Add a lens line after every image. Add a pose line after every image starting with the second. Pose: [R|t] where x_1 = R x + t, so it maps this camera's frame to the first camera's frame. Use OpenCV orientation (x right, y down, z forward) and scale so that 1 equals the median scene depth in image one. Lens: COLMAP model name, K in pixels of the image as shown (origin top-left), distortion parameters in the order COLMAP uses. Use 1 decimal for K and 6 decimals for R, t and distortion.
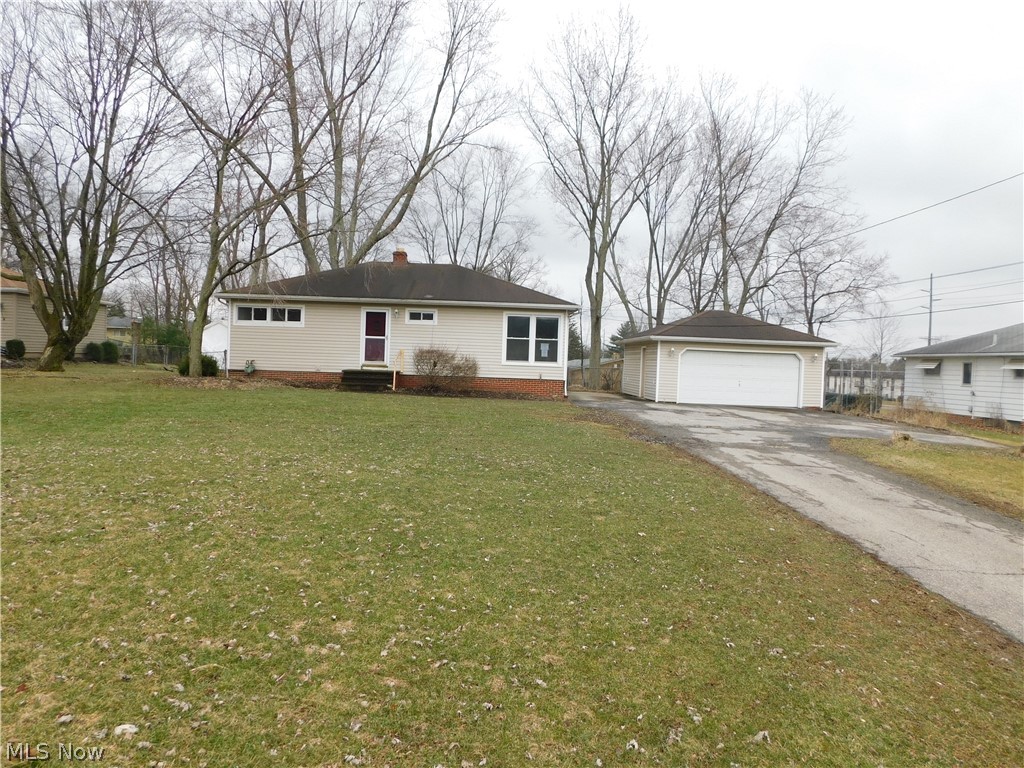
lens RADIAL K [[681.4, 0, 512.0], [0, 681.4, 384.0], [0, 0, 1]] dist [-0.063561, 0.060670]
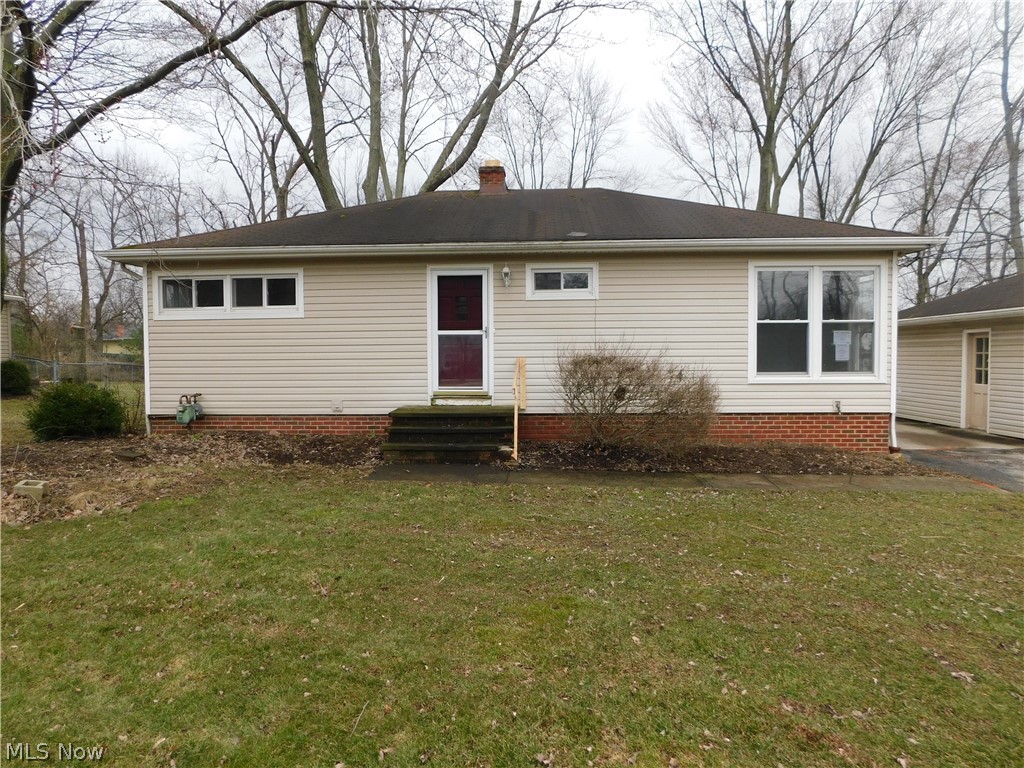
lens RADIAL K [[681.4, 0, 512.0], [0, 681.4, 384.0], [0, 0, 1]] dist [-0.063561, 0.060670]
pose [[0.996332, -0.037754, -0.076797, -0.133002], [0.038263, 0.999254, 0.005165, -0.035601], [0.076545, -0.008084, 0.997033, 0.551776]]
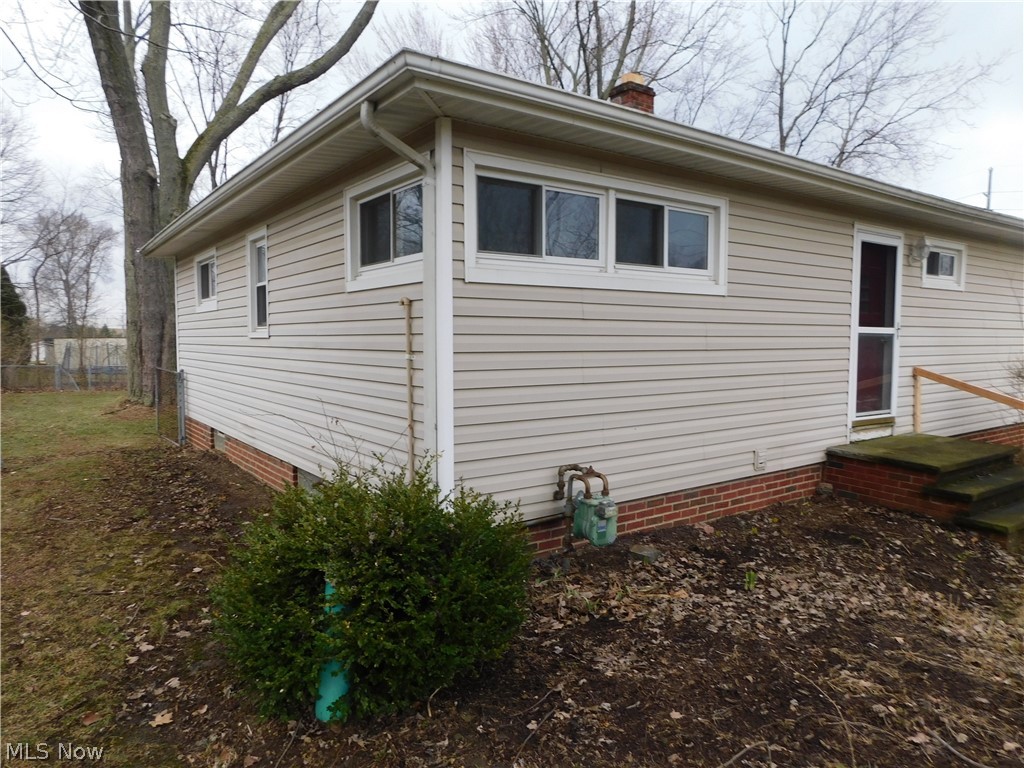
lens RADIAL K [[681.4, 0, 512.0], [0, 681.4, 384.0], [0, 0, 1]] dist [-0.063561, 0.060670]
pose [[0.821749, -0.071200, 0.565384, -0.495671], [0.049916, 0.997344, 0.053049, -0.068238], [-0.567659, -0.015371, 0.823120, 0.840527]]
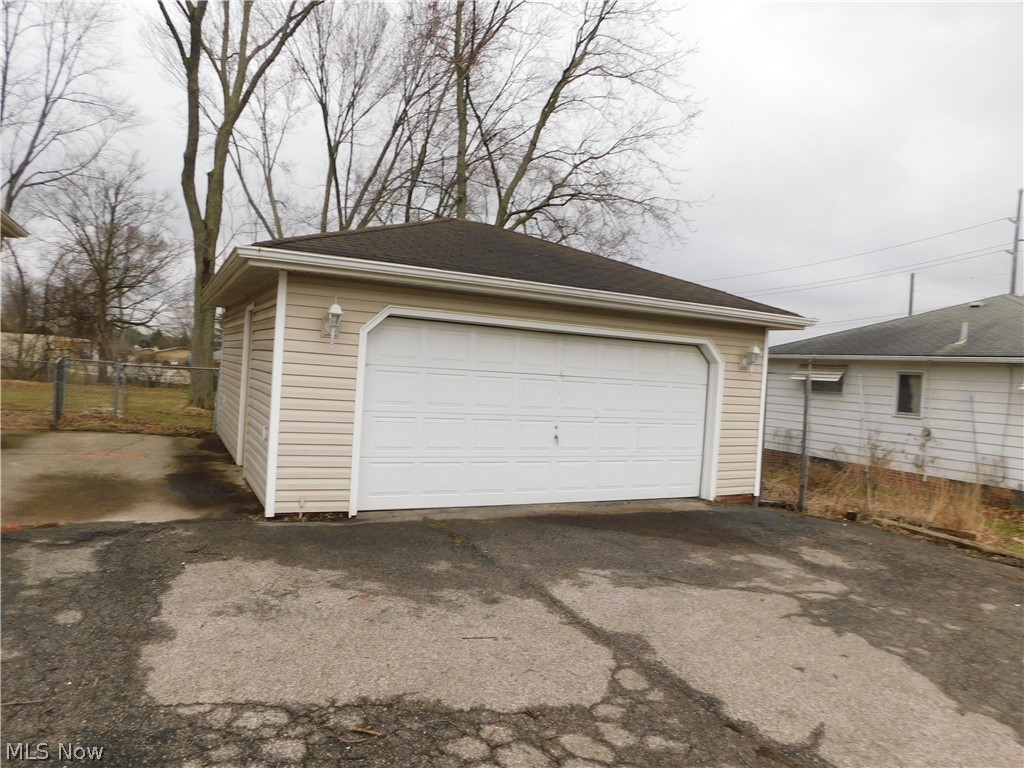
lens RADIAL K [[668.6, 0, 512.0], [0, 668.6, 384.0], [0, 0, 1]] dist [-0.069443, 0.049500]
pose [[0.900506, 0.008772, 0.434755, 0.197853], [-0.014626, 0.999842, 0.010121, -0.028080], [-0.434597, -0.015473, 0.900492, 0.784669]]
